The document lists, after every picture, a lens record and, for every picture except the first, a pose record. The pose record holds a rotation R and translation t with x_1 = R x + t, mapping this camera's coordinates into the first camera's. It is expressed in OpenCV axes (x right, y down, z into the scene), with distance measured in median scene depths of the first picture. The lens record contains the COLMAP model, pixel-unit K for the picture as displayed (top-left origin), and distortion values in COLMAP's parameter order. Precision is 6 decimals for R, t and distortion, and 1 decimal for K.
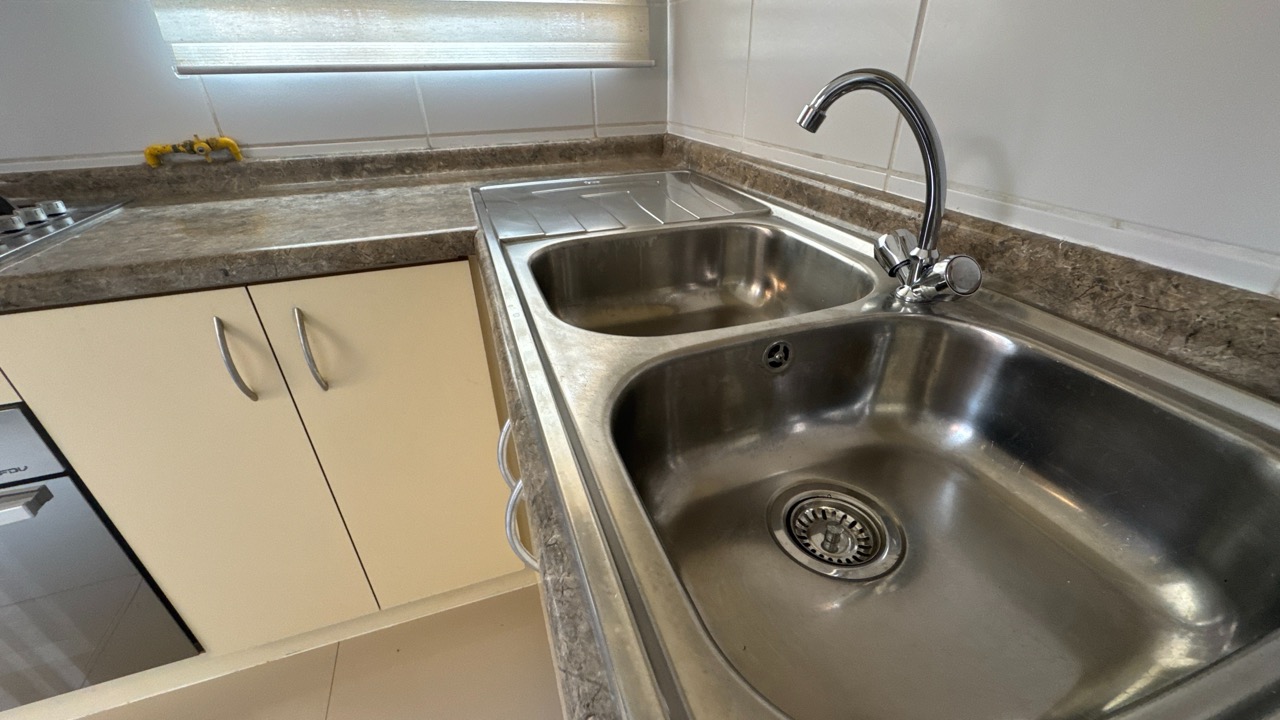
lens RADIAL K [[511.8, 0, 637.2], [0, 511.8, 357.3], [0, 0, 1]] dist [-0.003052, 0.001331]
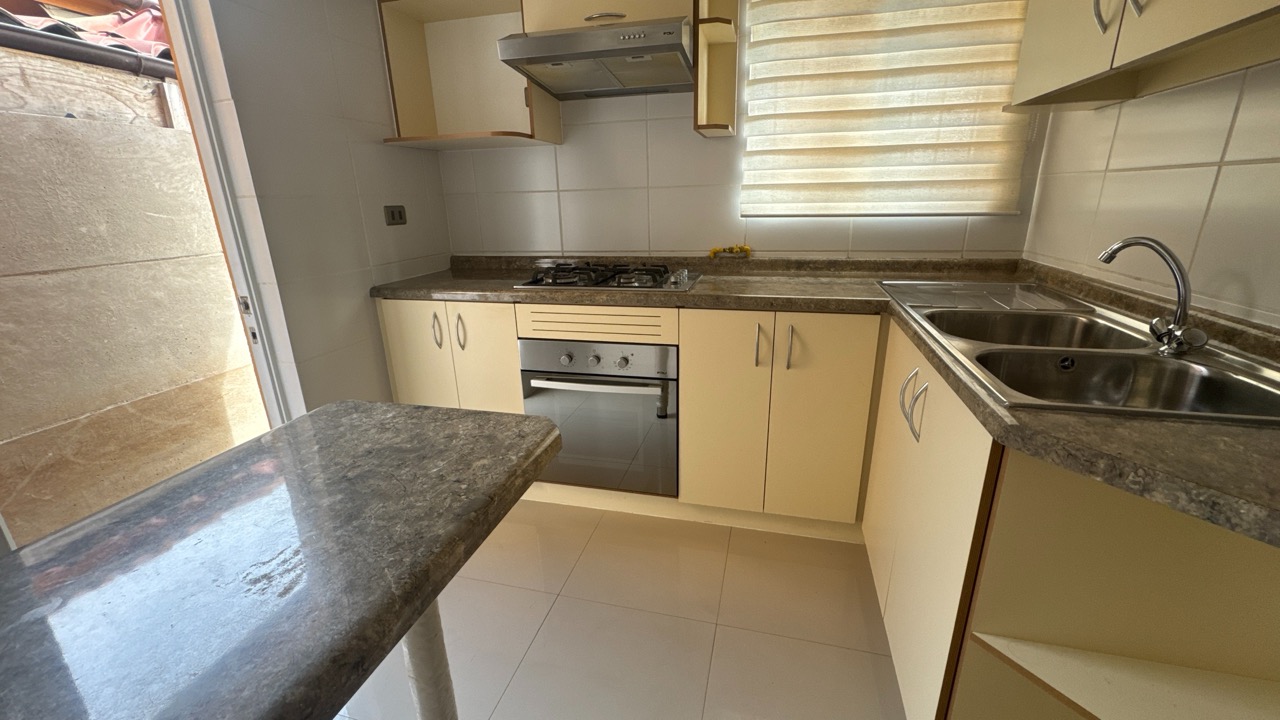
lens RADIAL K [[511.8, 0, 644.9], [0, 511.8, 357.5], [0, 0, 1]] dist [-0.003052, 0.001331]
pose [[0.836792, 0.164429, -0.522247, -0.040298], [-0.264579, 0.956517, -0.122774, 0.353975], [0.479351, 0.240911, 0.843910, -0.813571]]
